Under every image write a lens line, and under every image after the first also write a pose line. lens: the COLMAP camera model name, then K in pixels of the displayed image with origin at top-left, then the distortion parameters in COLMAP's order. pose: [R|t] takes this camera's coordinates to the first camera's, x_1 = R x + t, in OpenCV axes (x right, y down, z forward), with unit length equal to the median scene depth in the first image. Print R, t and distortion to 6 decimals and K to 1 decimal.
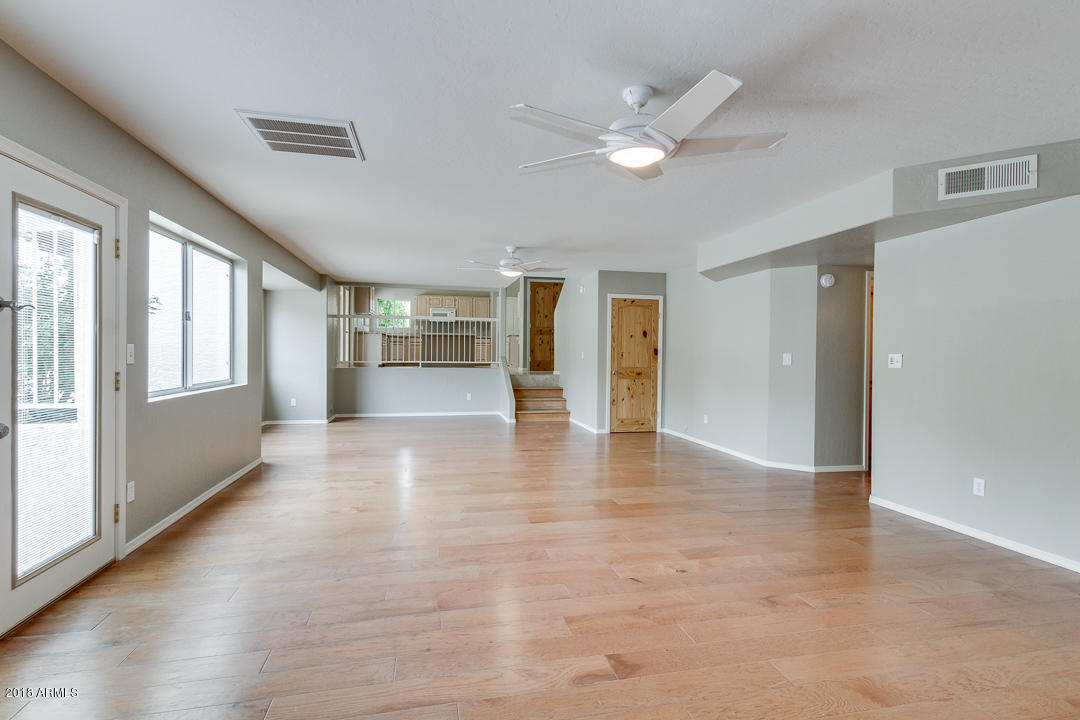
lens RADIAL K [[508.9, 0, 530.1], [0, 508.9, 357.5], [0, 0, 1]] dist [0.010986, -0.004482]
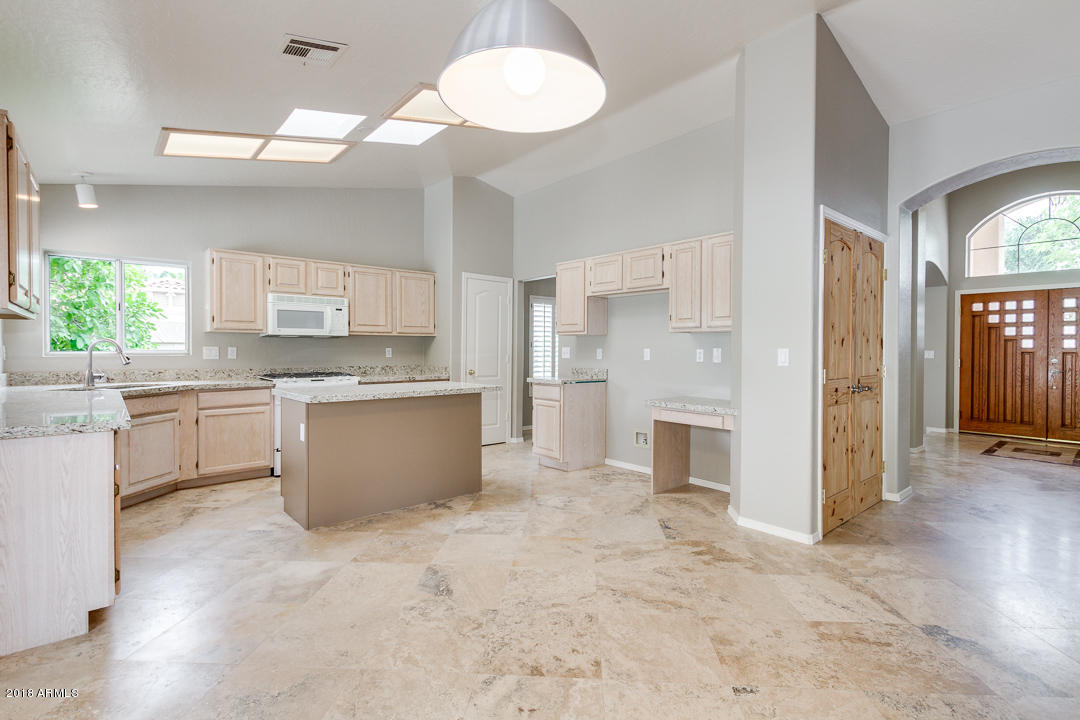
lens RADIAL K [[508.9, 0, 551.9], [0, 508.9, 355.2], [0, 0, 1]] dist [0.010986, -0.004482]
pose [[0.866744, -0.011931, 0.498611, -0.406291], [0.009132, 0.999926, 0.008053, -0.118555], [-0.498670, -0.002427, 0.866789, 1.266602]]
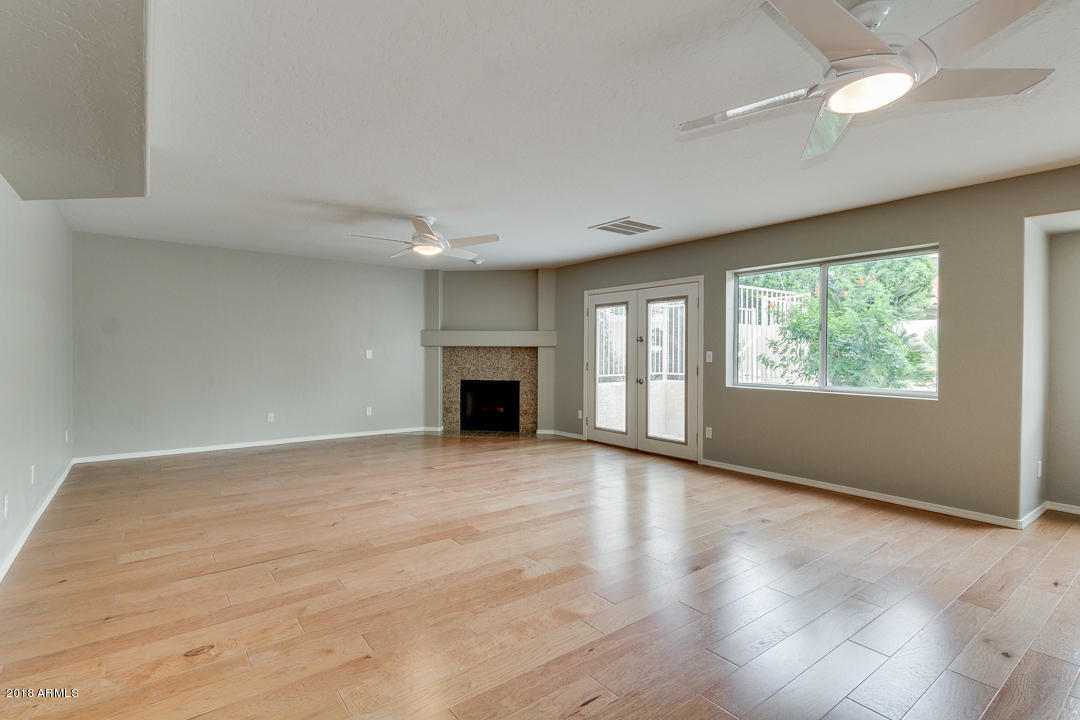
lens RADIAL K [[508.9, 0, 543.9], [0, 508.9, 350.6], [0, 0, 1]] dist [0.010986, -0.004482]
pose [[-0.900001, -0.019393, -0.435457, 0.208588], [-0.021831, 0.999761, 0.000595, -0.006952], [0.435341, 0.010042, -0.900209, 0.929576]]
